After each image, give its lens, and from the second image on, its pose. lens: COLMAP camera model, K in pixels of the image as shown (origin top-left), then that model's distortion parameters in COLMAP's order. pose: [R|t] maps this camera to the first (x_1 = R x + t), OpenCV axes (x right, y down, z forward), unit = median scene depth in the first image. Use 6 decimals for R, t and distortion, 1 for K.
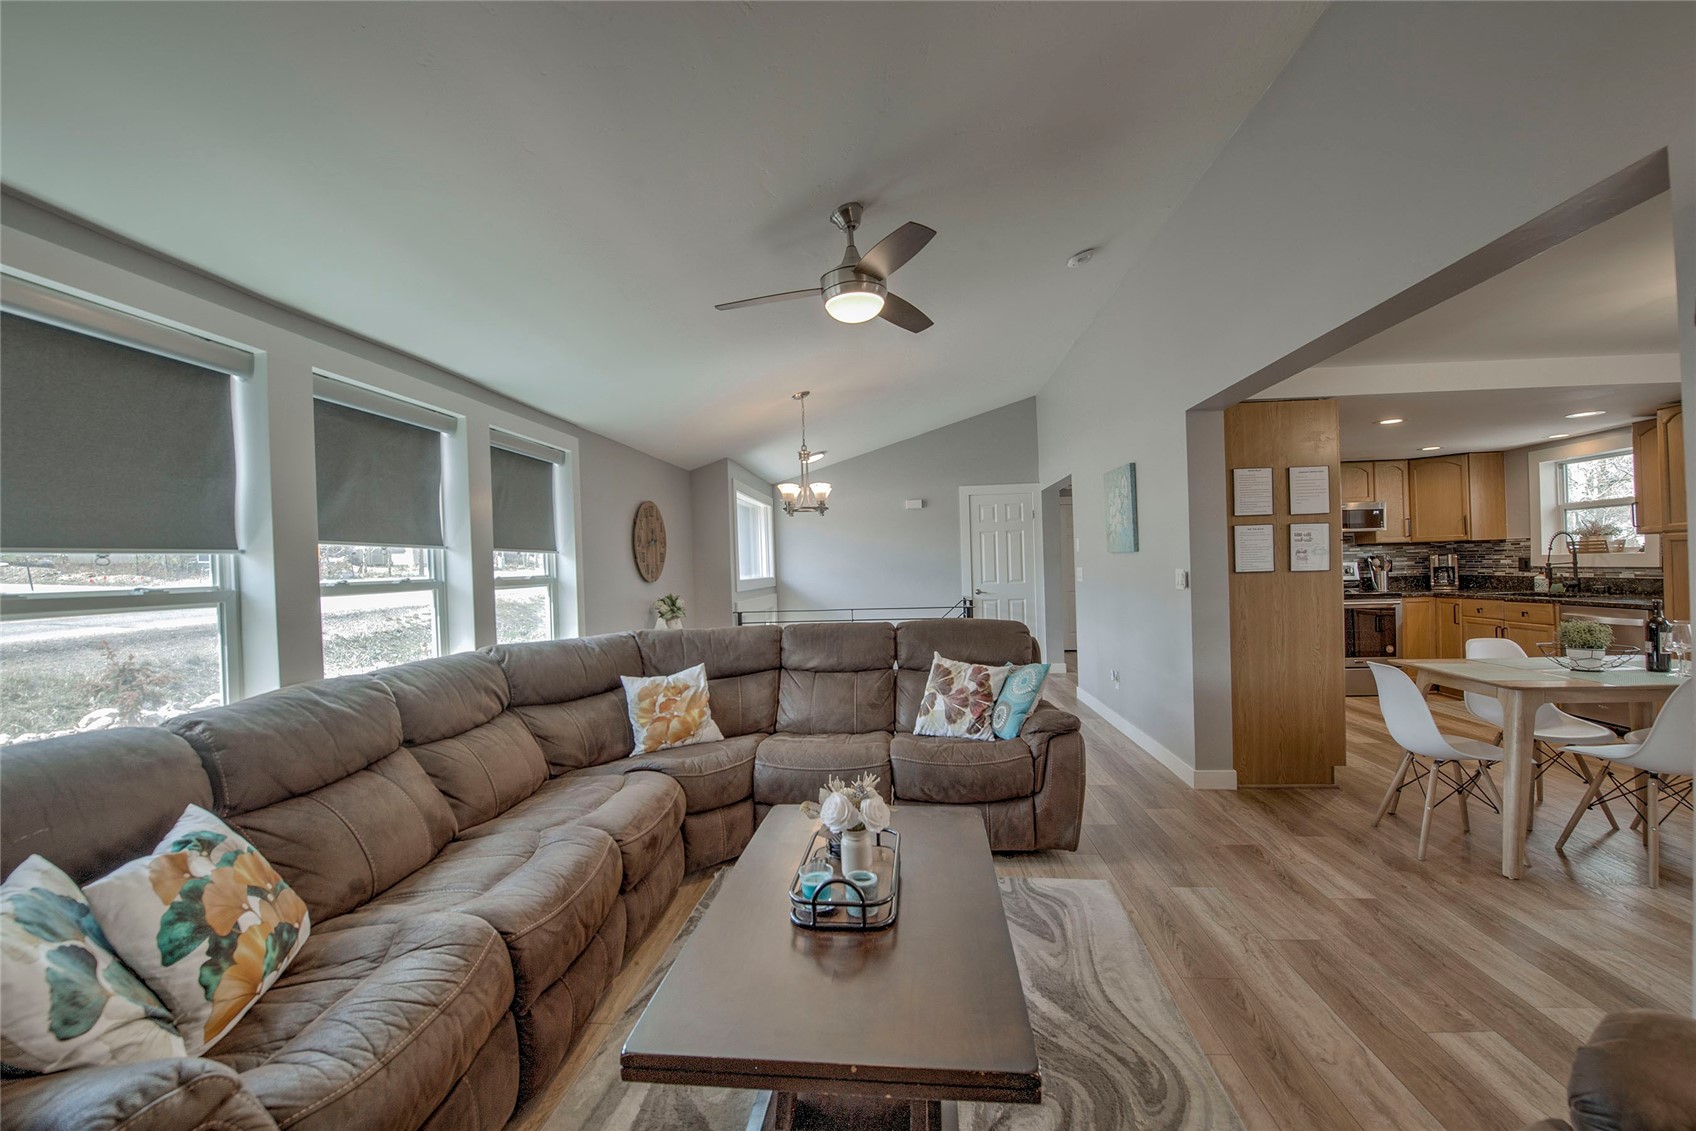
lens RADIAL K [[686.7, 0, 840.7], [0, 686.7, 566.8], [0, 0, 1]] dist [-0.014061, -0.003120]
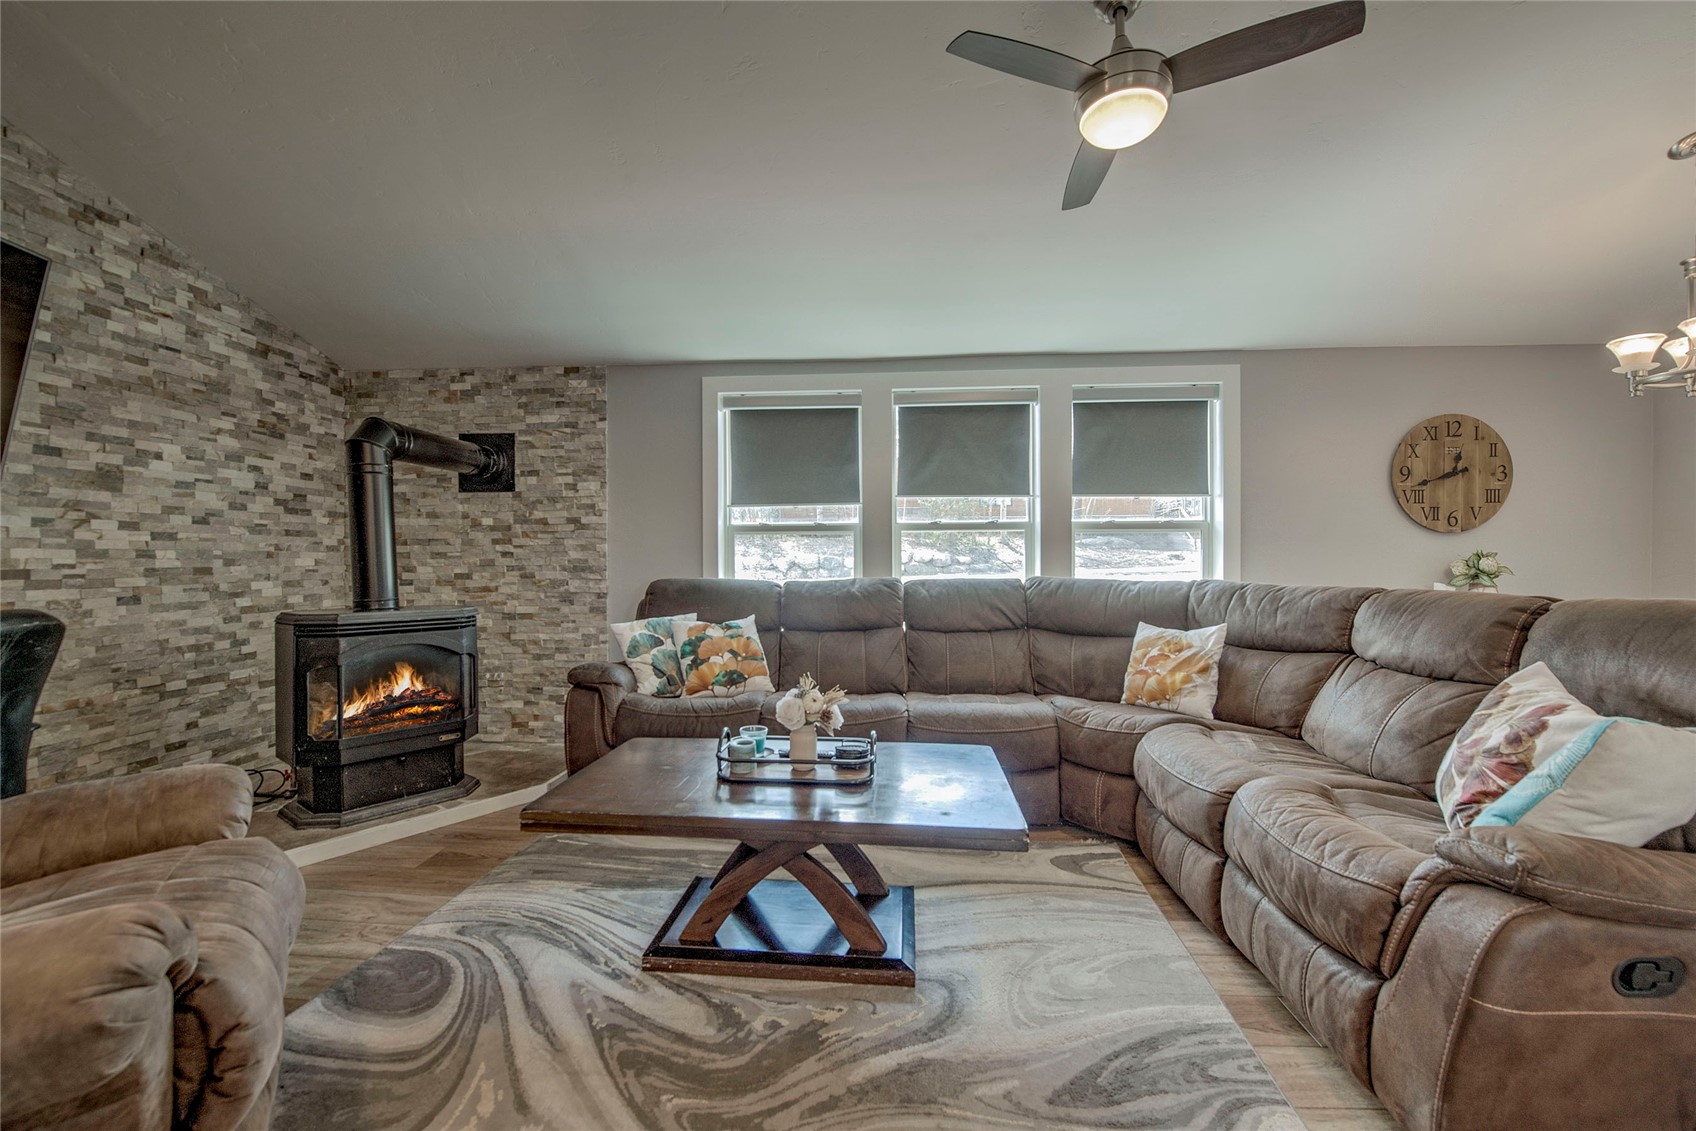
lens RADIAL K [[686.7, 0, 840.7], [0, 686.7, 566.8], [0, 0, 1]] dist [-0.014061, -0.003120]
pose [[0.028210, 0.040251, -0.998791, 0.692384], [-0.000733, 0.999190, 0.040247, 0.051888], [0.999602, -0.000403, 0.028216, 0.637935]]
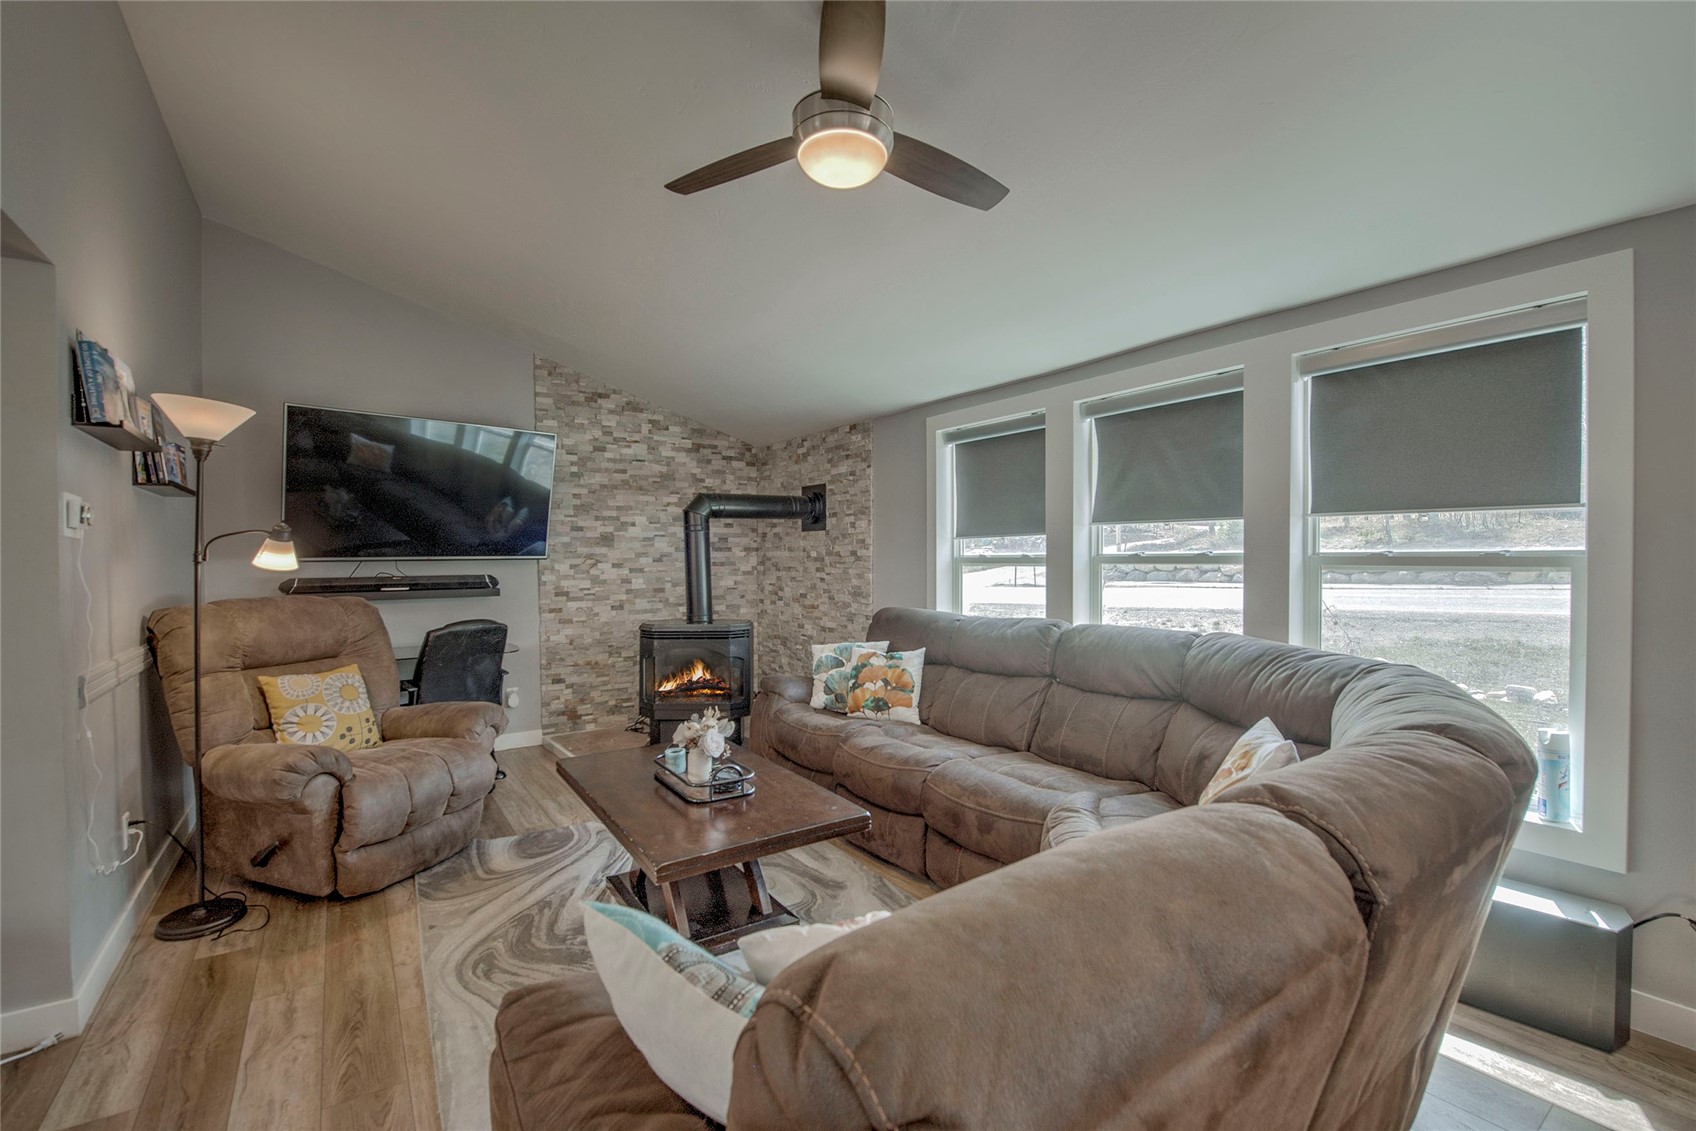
lens RADIAL K [[731.1, 0, 843.0], [0, 731.1, 563.0], [0, 0, 1]] dist [-0.002760, -0.000419]
pose [[-0.763320, 0.043999, -0.644521, 0.458789], [0.029578, 0.999012, 0.033169, -0.018389], [0.645343, 0.006255, -0.763867, 1.436539]]
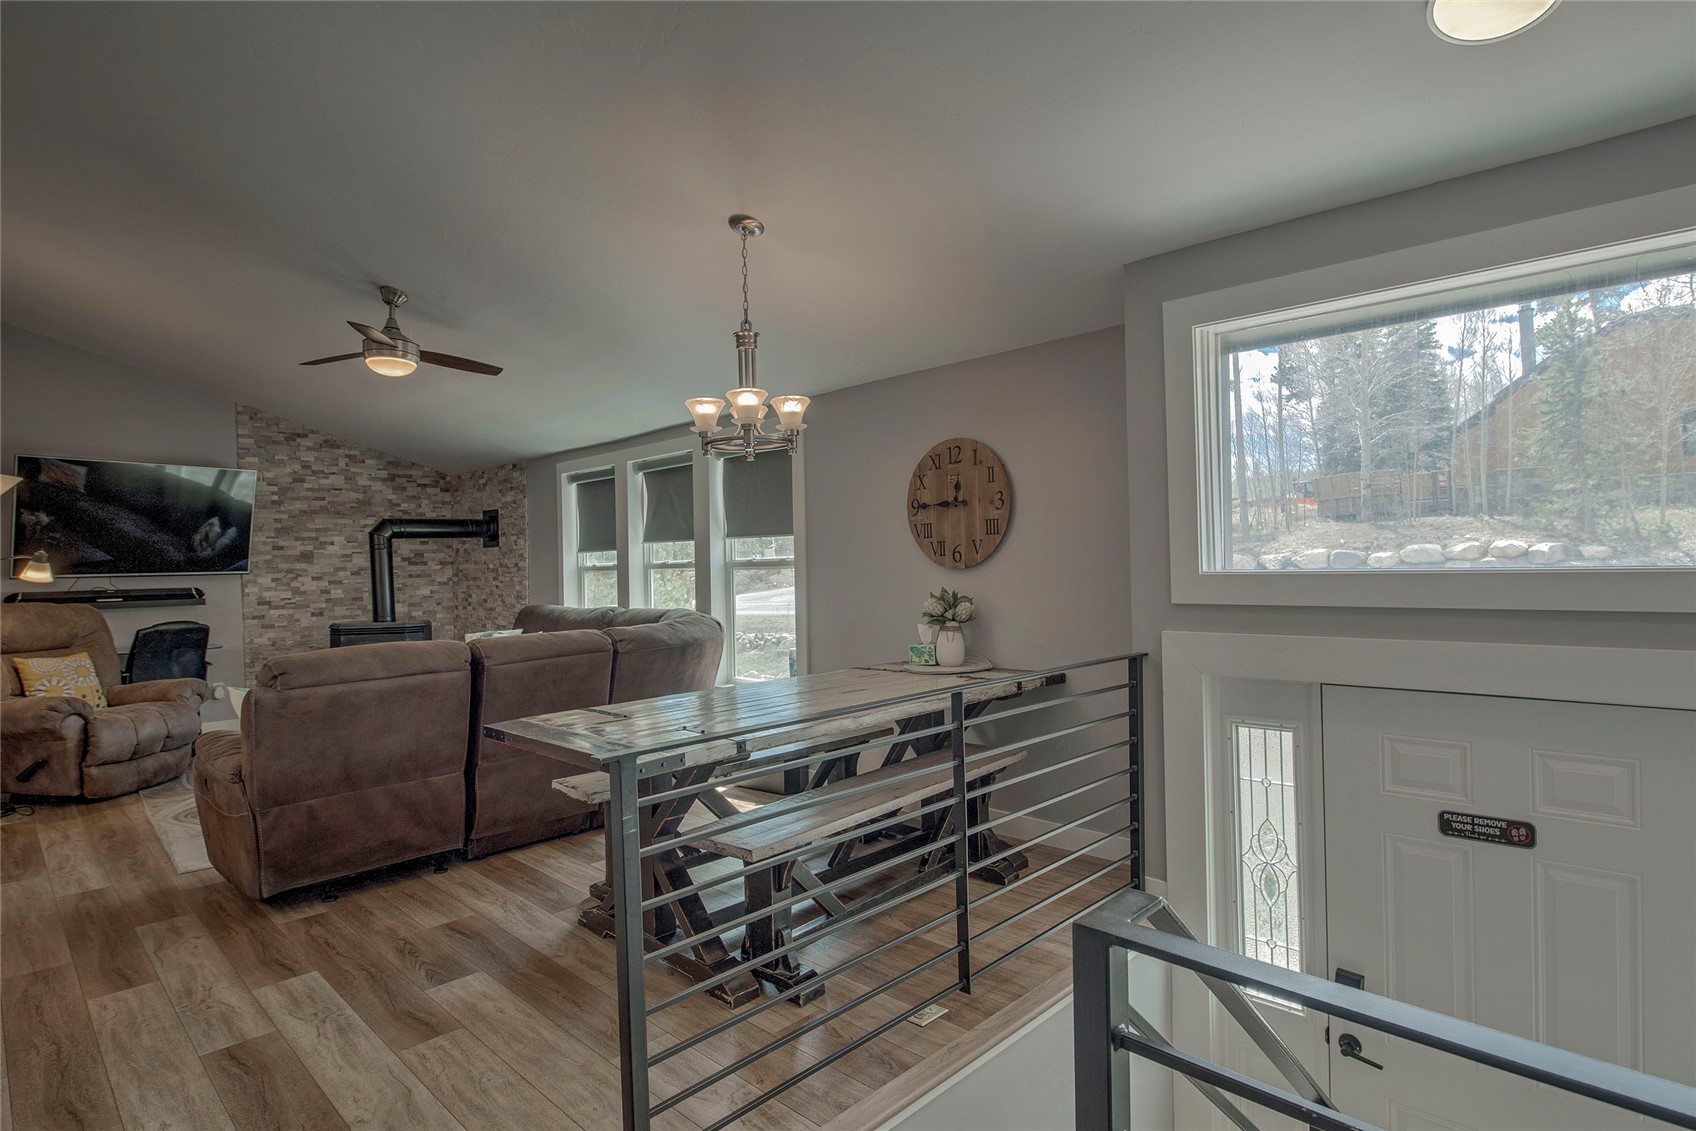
lens RADIAL K [[868.3, 0, 839.8], [0, 868.3, 563.3], [0, 0, 1]] dist [-0.004146, -0.001147]
pose [[-0.630536, 0.045775, -0.774809, 0.723282], [0.041462, 0.998821, 0.025268, -0.013887], [0.775052, -0.016193, -0.631690, 2.507177]]
